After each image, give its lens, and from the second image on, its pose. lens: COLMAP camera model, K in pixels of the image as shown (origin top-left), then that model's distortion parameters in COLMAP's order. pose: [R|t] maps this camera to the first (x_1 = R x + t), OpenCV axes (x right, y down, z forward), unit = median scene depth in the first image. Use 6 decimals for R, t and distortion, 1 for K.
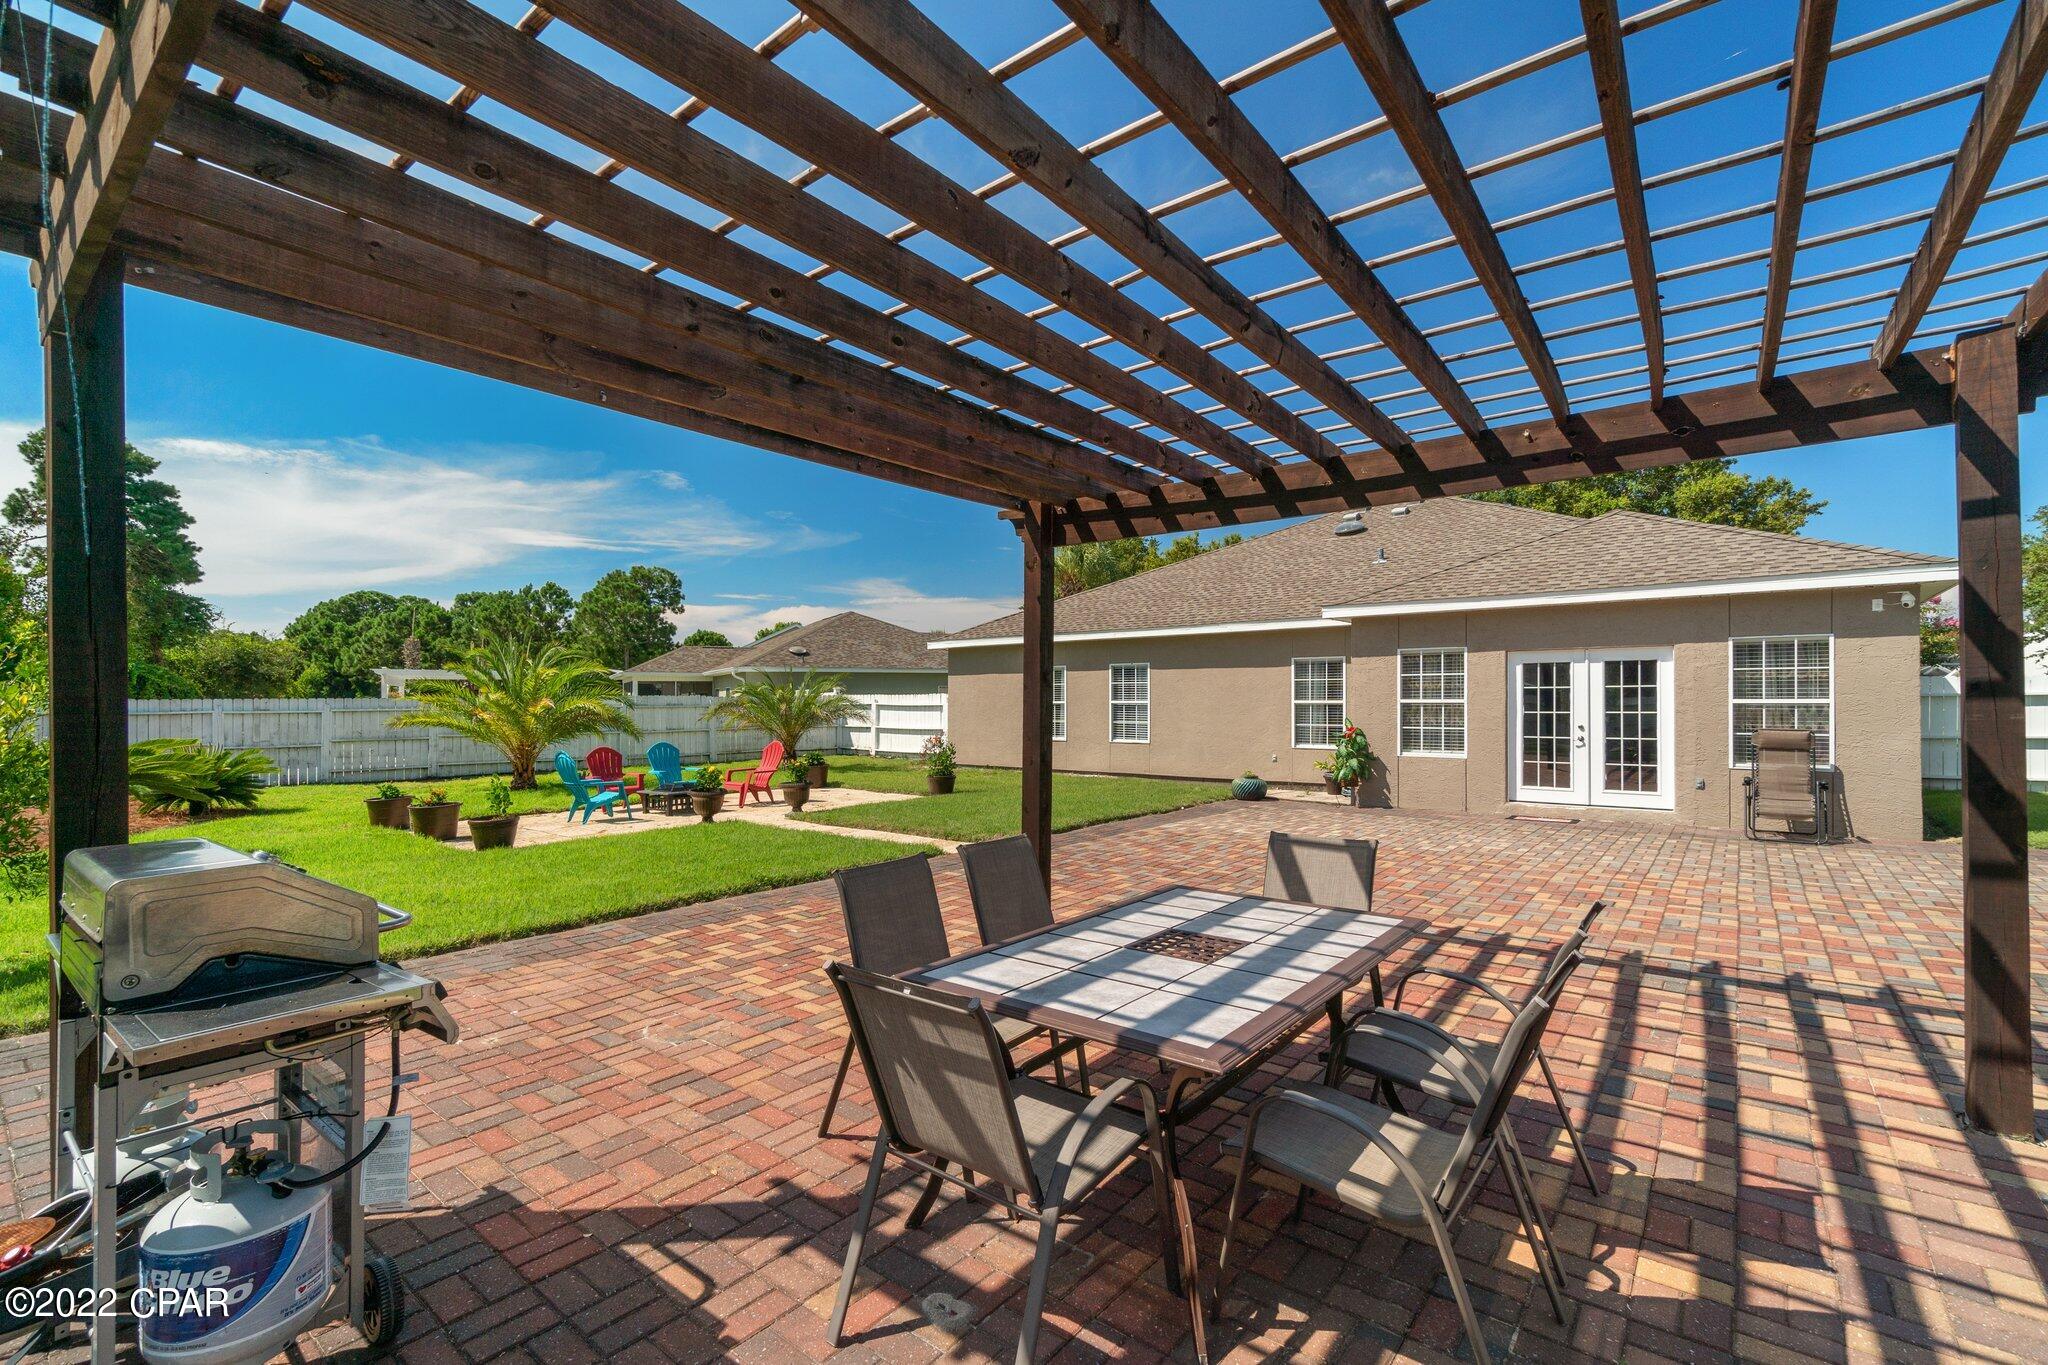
lens RADIAL K [[895.1, 0, 1029.4], [0, 895.1, 698.1], [0, 0, 1]] dist [-0.007258, 0.002934]
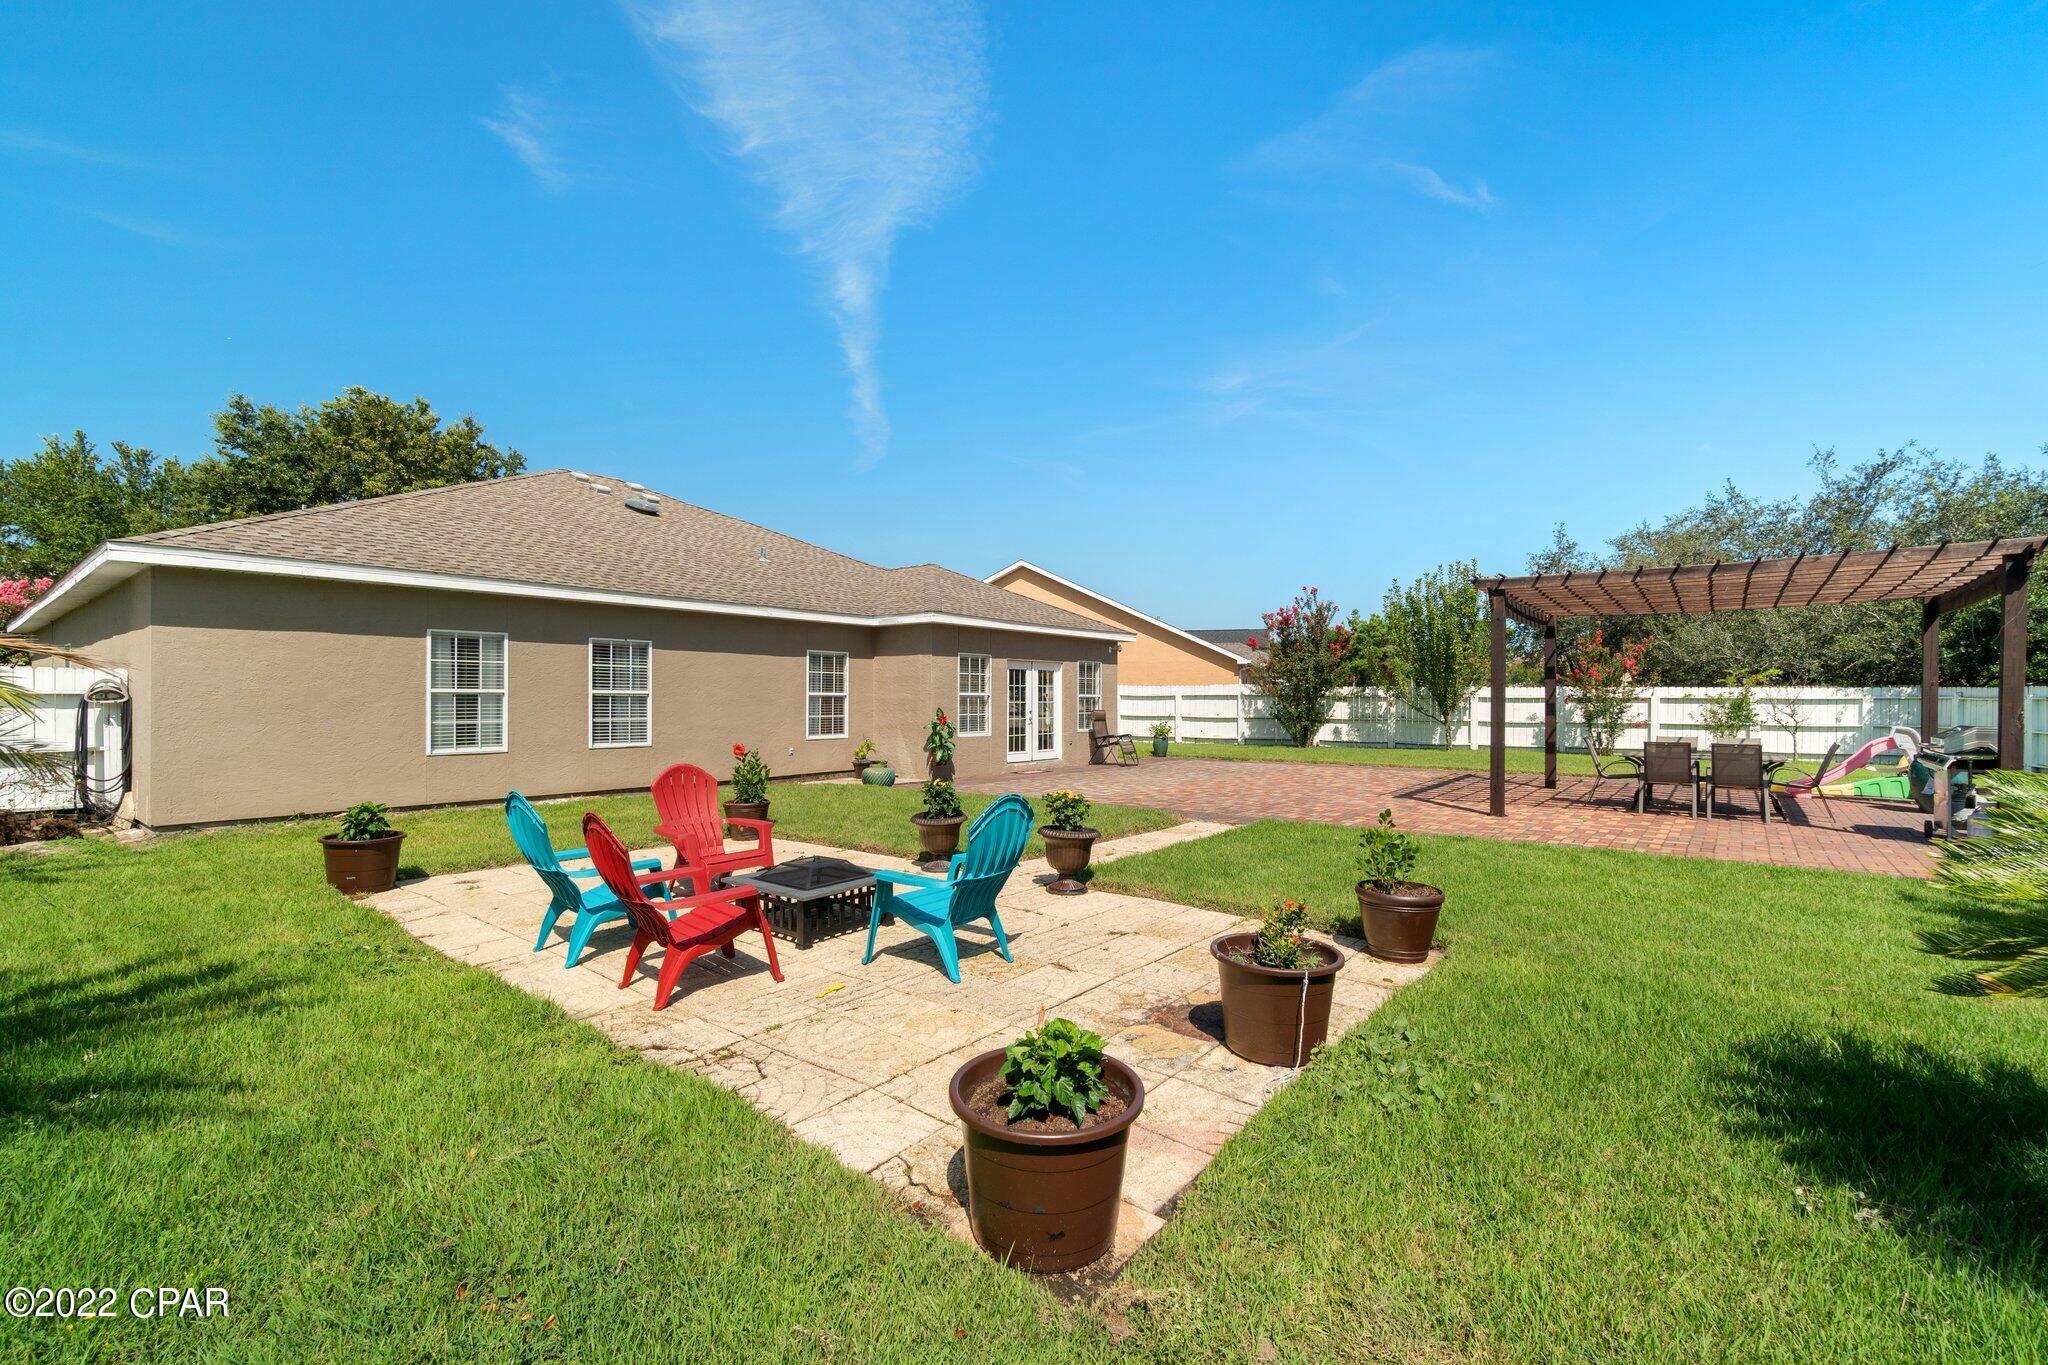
lens RADIAL K [[895.1, 0, 1017.0], [0, 895.1, 683.9], [0, 0, 1]] dist [-0.007258, 0.002934]
pose [[0.034407, 0.013579, 0.999316, -0.767864], [-0.011101, 0.999851, -0.013204, 0.004236], [-0.999346, -0.010639, 0.034552, 0.781995]]
